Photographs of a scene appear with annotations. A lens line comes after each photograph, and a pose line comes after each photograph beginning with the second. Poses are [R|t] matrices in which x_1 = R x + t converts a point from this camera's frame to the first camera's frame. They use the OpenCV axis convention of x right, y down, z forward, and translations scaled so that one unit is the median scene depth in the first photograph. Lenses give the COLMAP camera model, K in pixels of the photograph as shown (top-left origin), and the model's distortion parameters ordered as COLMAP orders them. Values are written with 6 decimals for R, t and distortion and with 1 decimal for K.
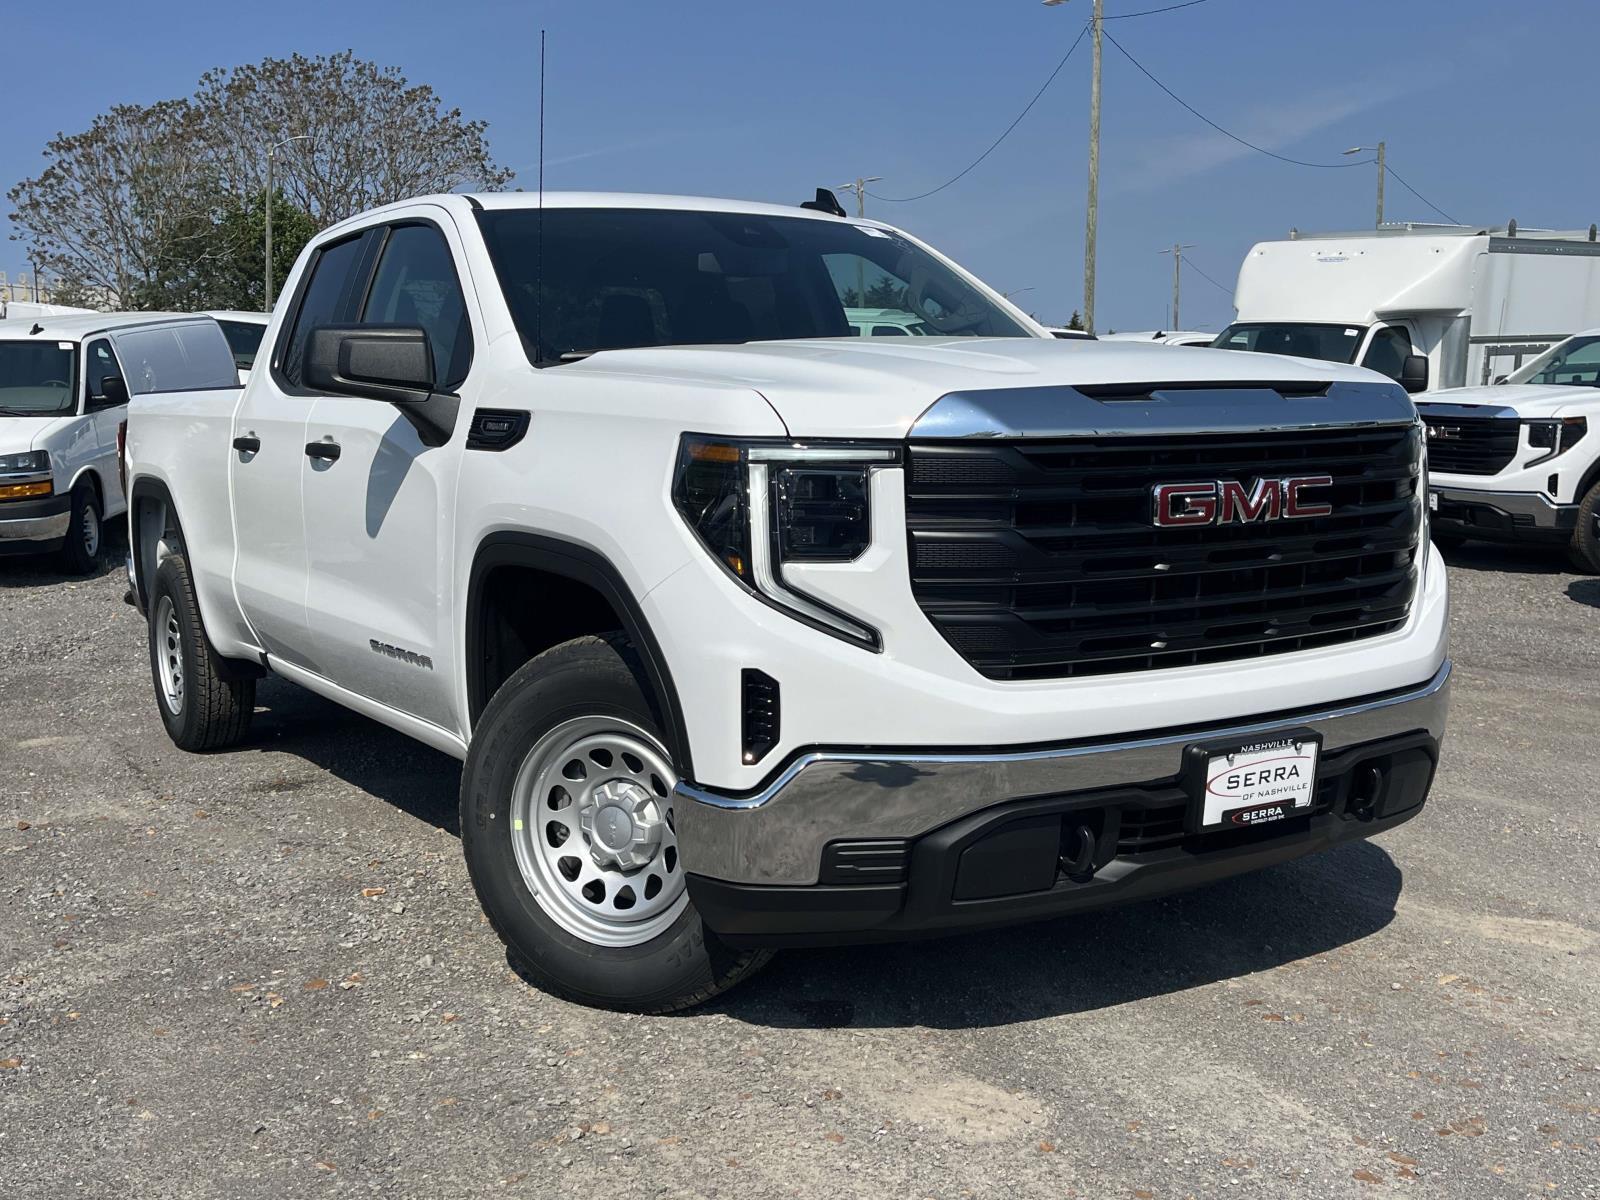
lens RADIAL K [[1483.6, 0, 799.4], [0, 1483.6, 625.8], [0, 0, 1]] dist [-0.007773, -0.004951]
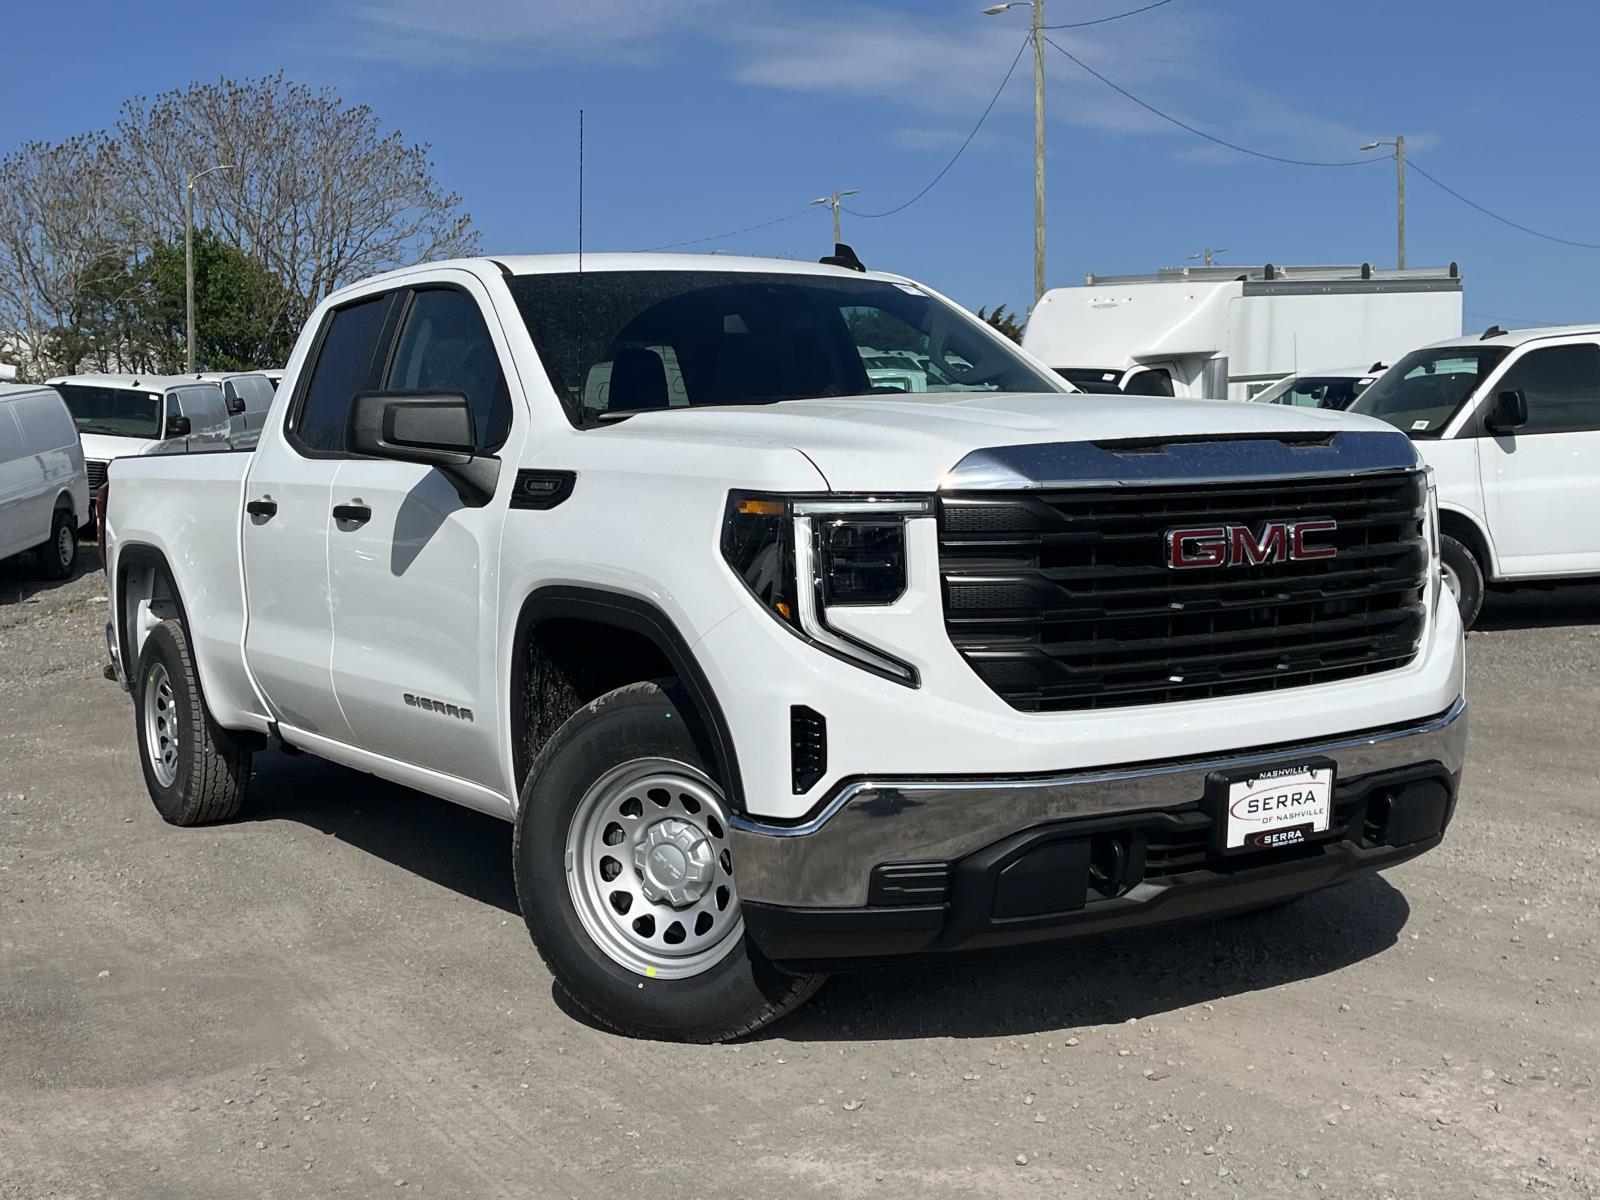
lens RADIAL K [[1687.8, 0, 830.1], [0, 1687.8, 596.7], [0, 0, 1]] dist [0.003361, 0.002580]
pose [[0.999726, -0.017635, 0.015410, -0.024465], [0.018589, 0.997765, -0.064177, 0.025780], [-0.014244, 0.064446, 0.997820, -0.206772]]
